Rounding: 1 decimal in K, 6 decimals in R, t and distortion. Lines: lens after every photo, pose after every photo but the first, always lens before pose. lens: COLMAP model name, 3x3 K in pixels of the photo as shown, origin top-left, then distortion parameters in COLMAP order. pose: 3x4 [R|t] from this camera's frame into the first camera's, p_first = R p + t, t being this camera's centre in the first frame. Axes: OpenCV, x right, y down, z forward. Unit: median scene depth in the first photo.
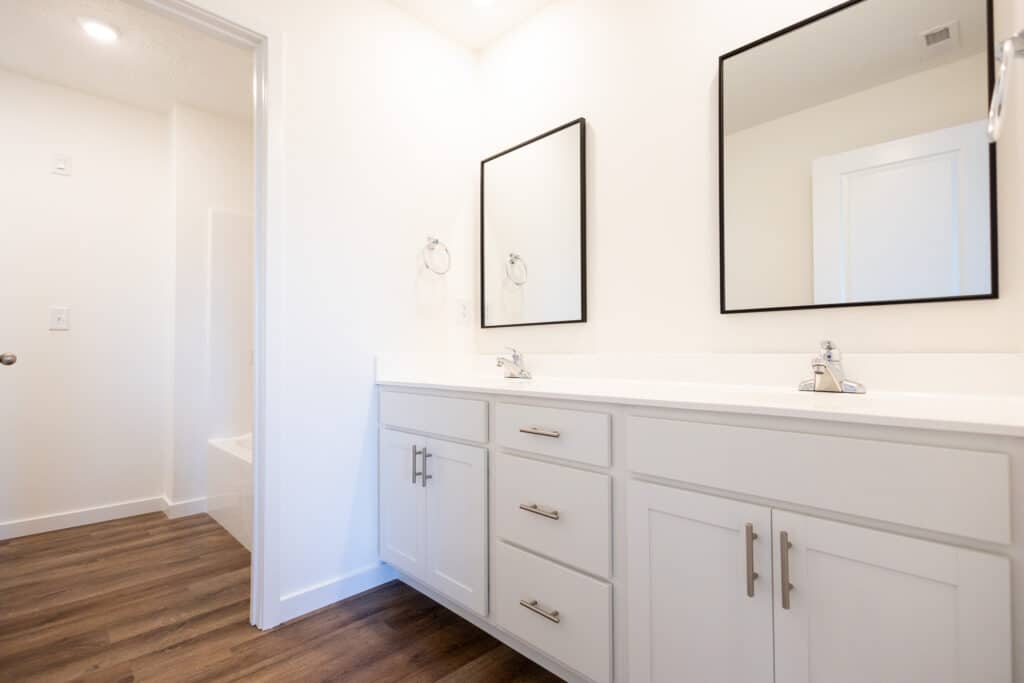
lens RADIAL K [[495.1, 0, 510.5], [0, 495.1, 343.1], [0, 0, 1]] dist [0.006206, -0.000928]
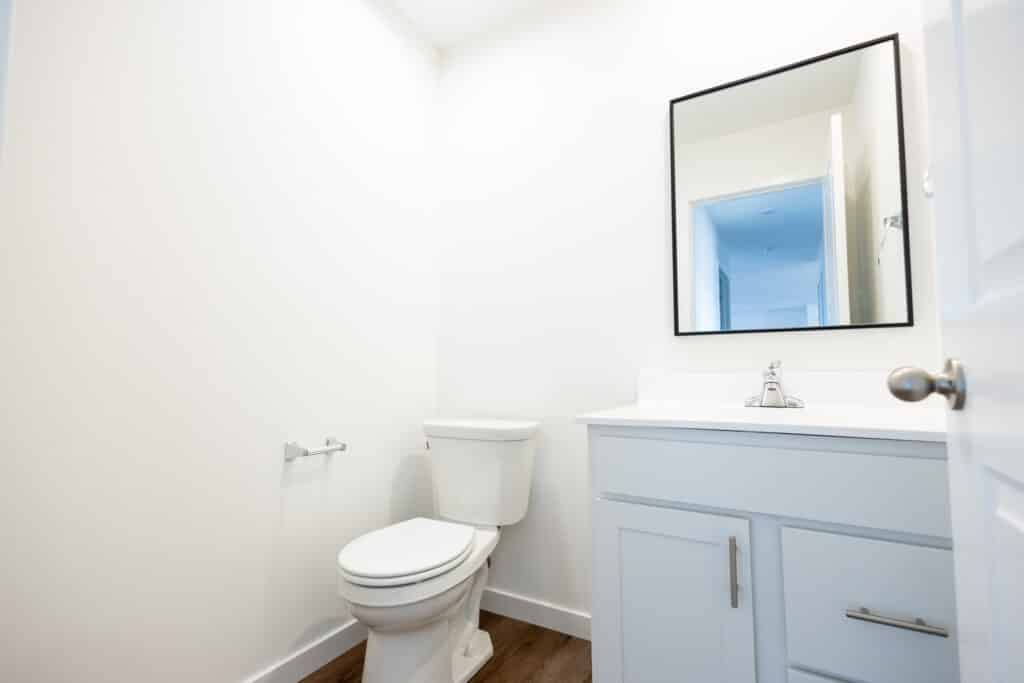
lens RADIAL K [[441.0, 0, 507.4], [0, 441.0, 351.8], [0, 0, 1]] dist [-0.005044, -0.000198]
pose [[0.962976, 0.012976, 0.269275, -0.265302], [-0.005256, 0.999555, -0.029371, 0.007653], [-0.269537, 0.026868, 0.962615, 0.275098]]
